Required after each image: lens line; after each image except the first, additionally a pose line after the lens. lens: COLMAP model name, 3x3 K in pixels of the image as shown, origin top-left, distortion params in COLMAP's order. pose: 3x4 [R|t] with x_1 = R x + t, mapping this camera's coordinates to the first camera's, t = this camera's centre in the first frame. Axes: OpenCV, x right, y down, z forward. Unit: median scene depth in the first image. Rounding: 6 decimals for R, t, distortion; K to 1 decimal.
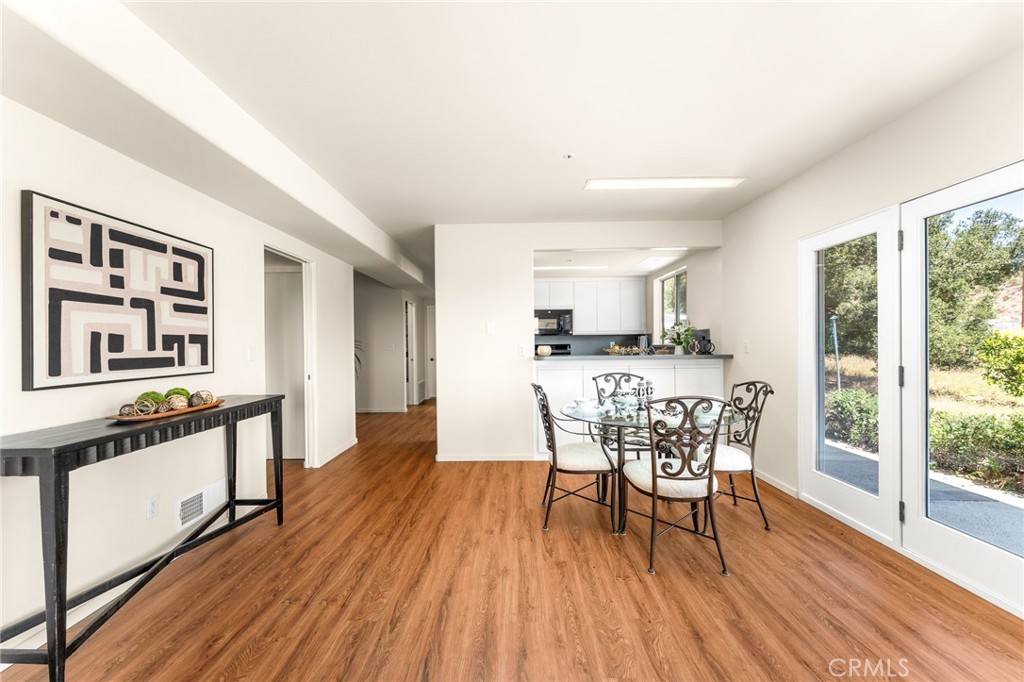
lens RADIAL K [[406.2, 0, 510.3], [0, 406.2, 344.9], [0, 0, 1]] dist [-0.000575, -0.000315]
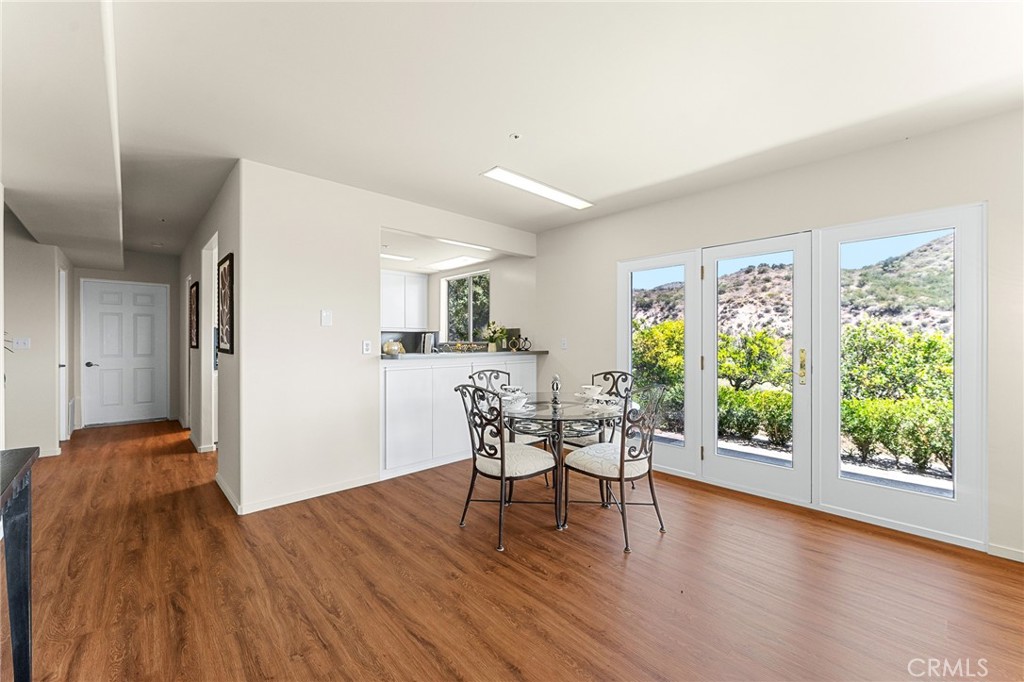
lens RADIAL K [[406.2, 0, 505.2], [0, 406.2, 339.9], [0, 0, 1]] dist [-0.000575, -0.000315]
pose [[0.727472, 0.012489, 0.686024, -0.420455], [-0.005195, 0.999906, -0.012694, 0.009893], [-0.686118, 0.005671, 0.727468, 0.287469]]
